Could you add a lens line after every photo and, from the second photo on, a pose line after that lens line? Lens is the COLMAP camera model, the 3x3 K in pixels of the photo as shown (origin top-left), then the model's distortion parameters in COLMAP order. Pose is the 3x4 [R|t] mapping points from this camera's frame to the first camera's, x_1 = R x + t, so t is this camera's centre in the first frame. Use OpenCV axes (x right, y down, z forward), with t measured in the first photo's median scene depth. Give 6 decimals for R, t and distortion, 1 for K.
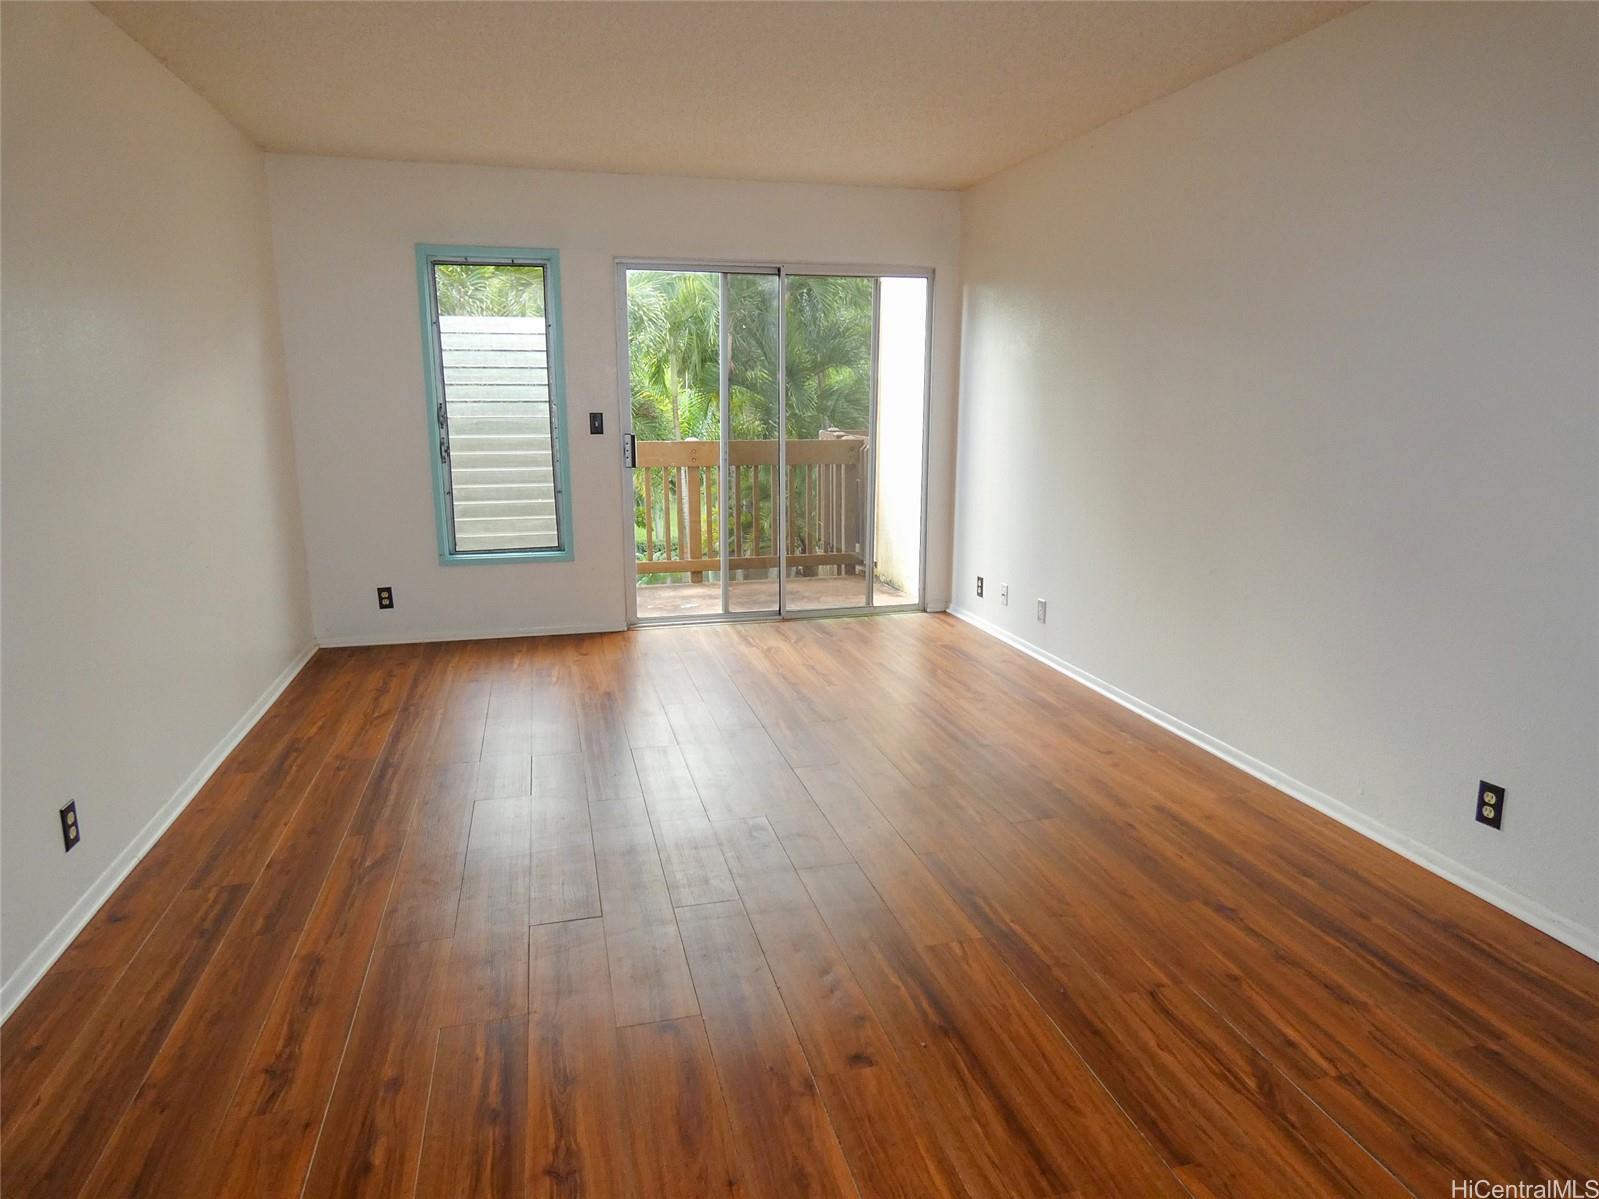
lens RADIAL K [[997.5, 0, 799.5], [0, 997.5, 599.5], [0, 0, 1]] dist [-0.022941, 0.000049]
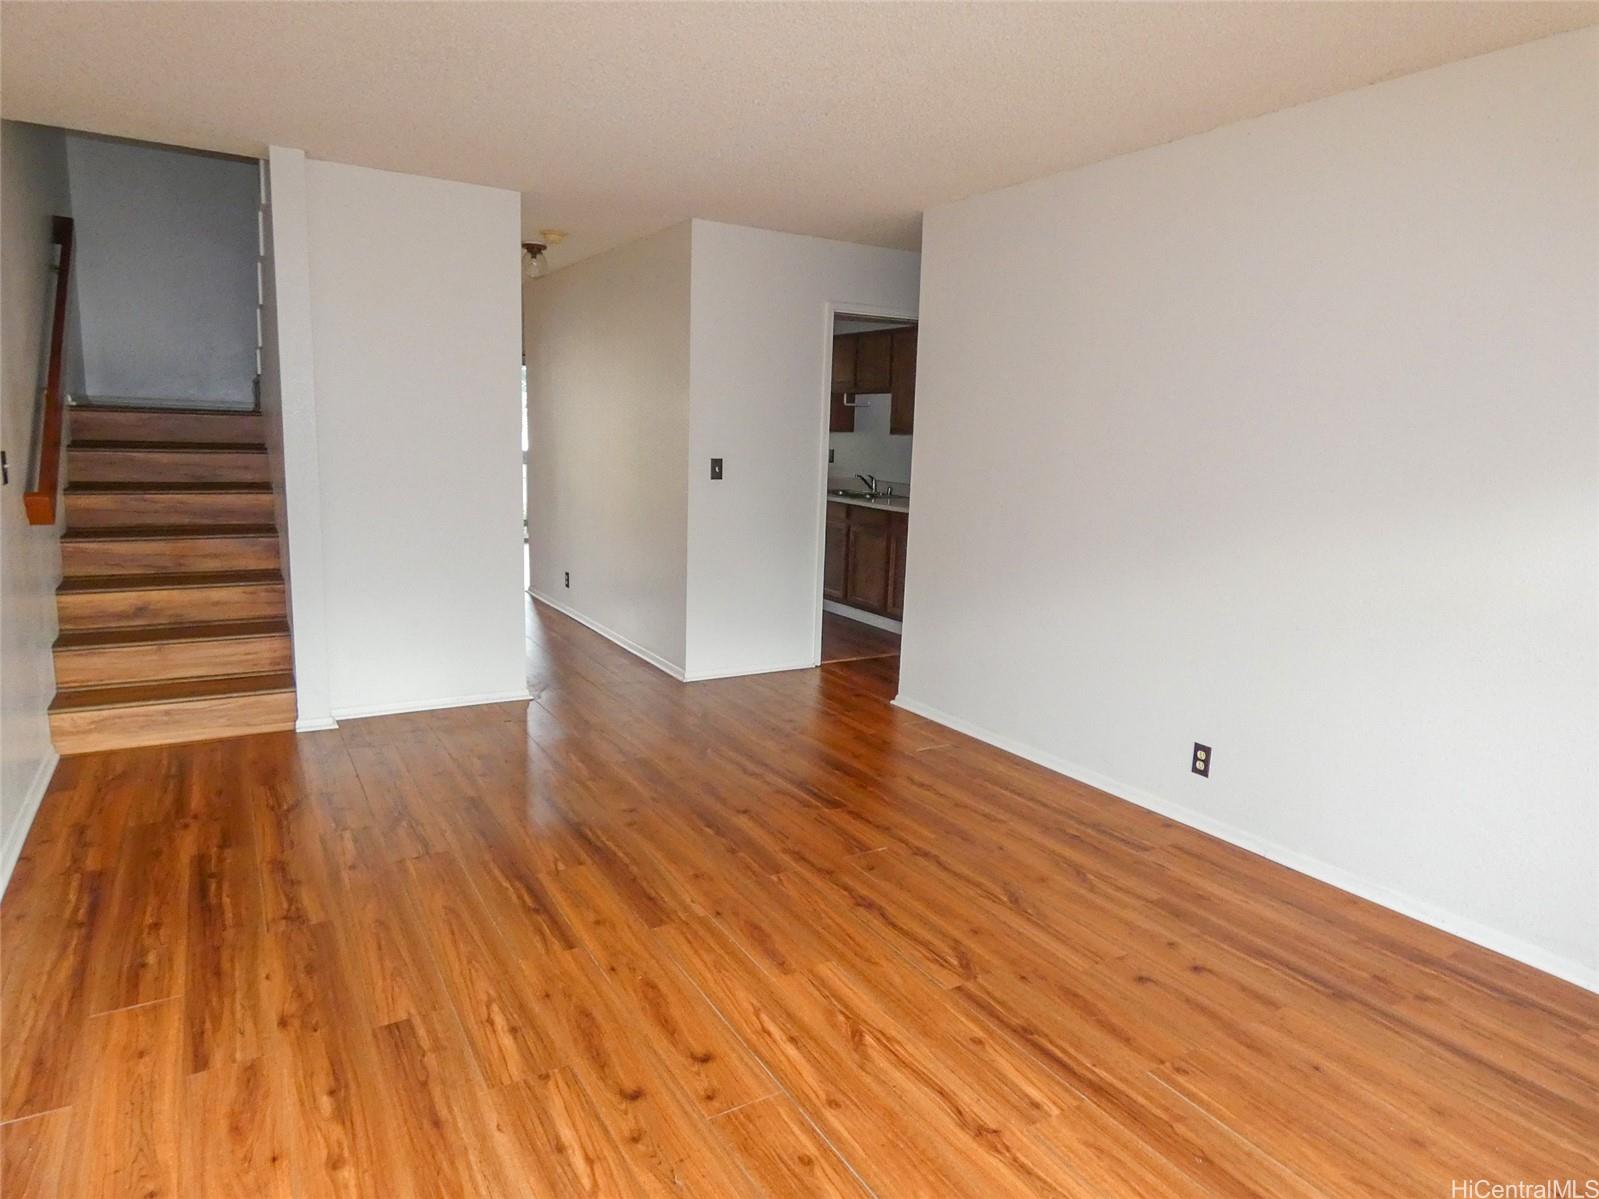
lens RADIAL K [[997.5, 0, 799.5], [0, 997.5, 599.5], [0, 0, 1]] dist [-0.022941, 0.000049]
pose [[-0.961050, 0.014862, -0.275974, 0.191890], [-0.086929, 0.931618, 0.352891, -0.411630], [0.262347, 0.363136, -0.894039, 1.913438]]
